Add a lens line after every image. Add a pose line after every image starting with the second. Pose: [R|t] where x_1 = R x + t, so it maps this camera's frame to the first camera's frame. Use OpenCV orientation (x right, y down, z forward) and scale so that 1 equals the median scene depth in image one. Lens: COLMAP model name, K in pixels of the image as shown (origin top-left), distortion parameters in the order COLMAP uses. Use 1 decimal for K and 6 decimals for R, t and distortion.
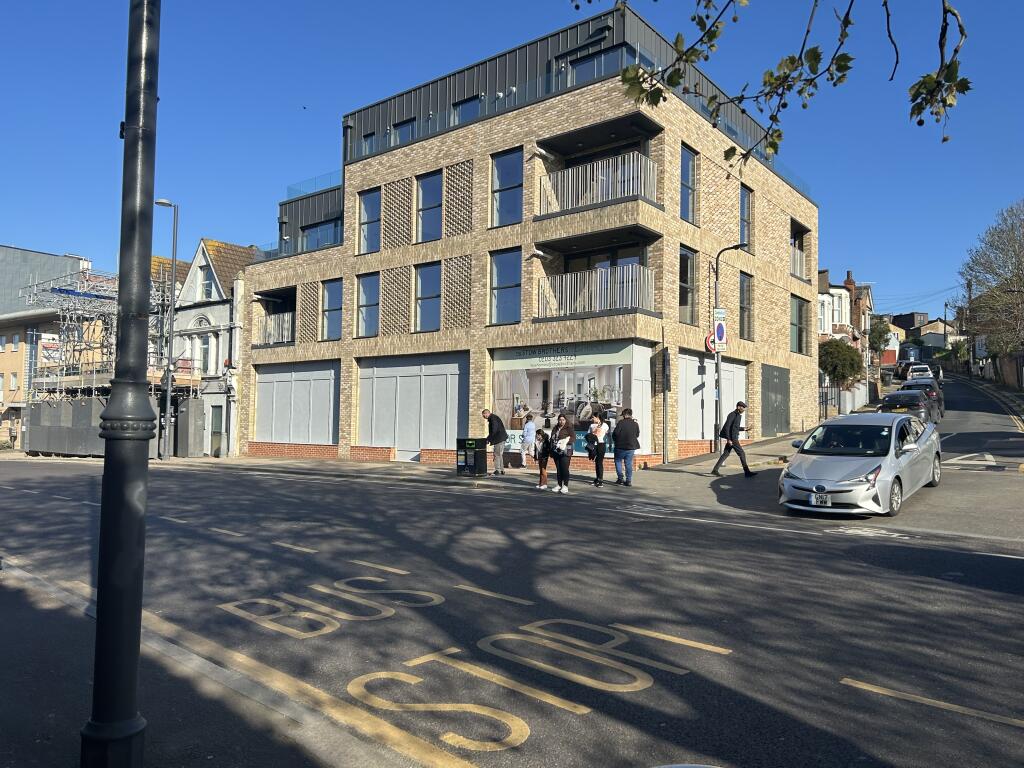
lens RADIAL K [[782.5, 0, 510.6], [0, 782.5, 382.1], [0, 0, 1]] dist [0.019422, -0.001571]
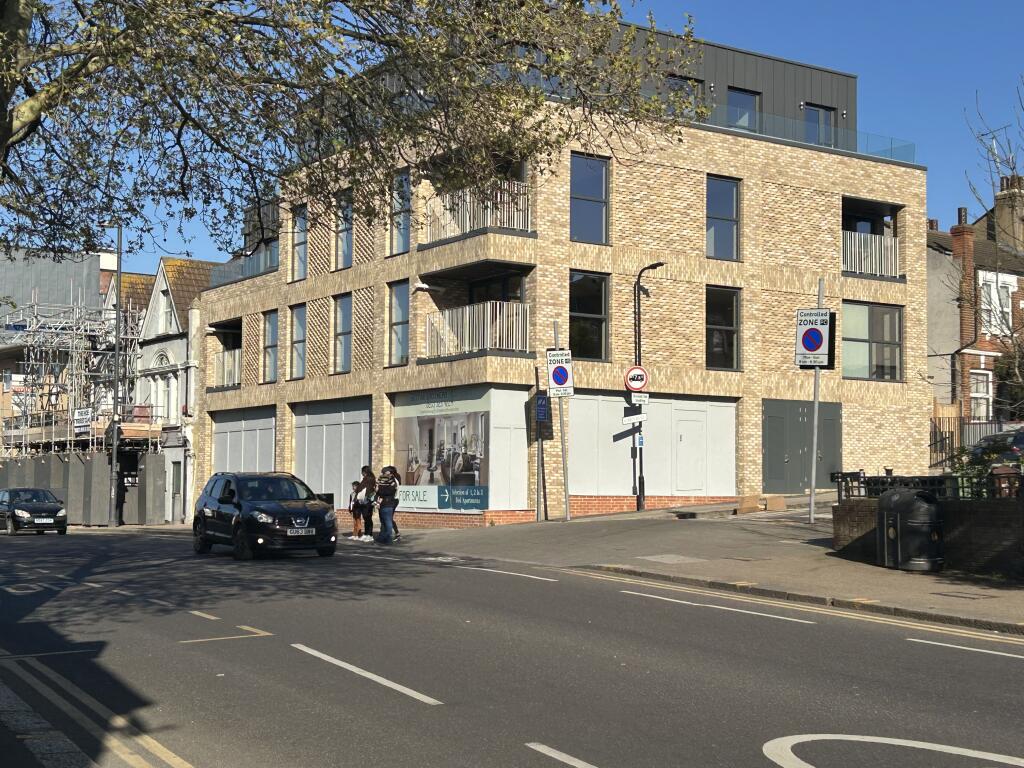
lens RADIAL K [[1323.7, 0, 512.7], [0, 1323.7, 385.1], [0, 0, 1]] dist [0.019959, 0.000000]
pose [[0.971891, -0.027572, -0.233810, 0.428103], [0.022332, 0.999437, -0.025032, -0.010969], [0.234369, 0.019107, 0.971960, -0.387222]]
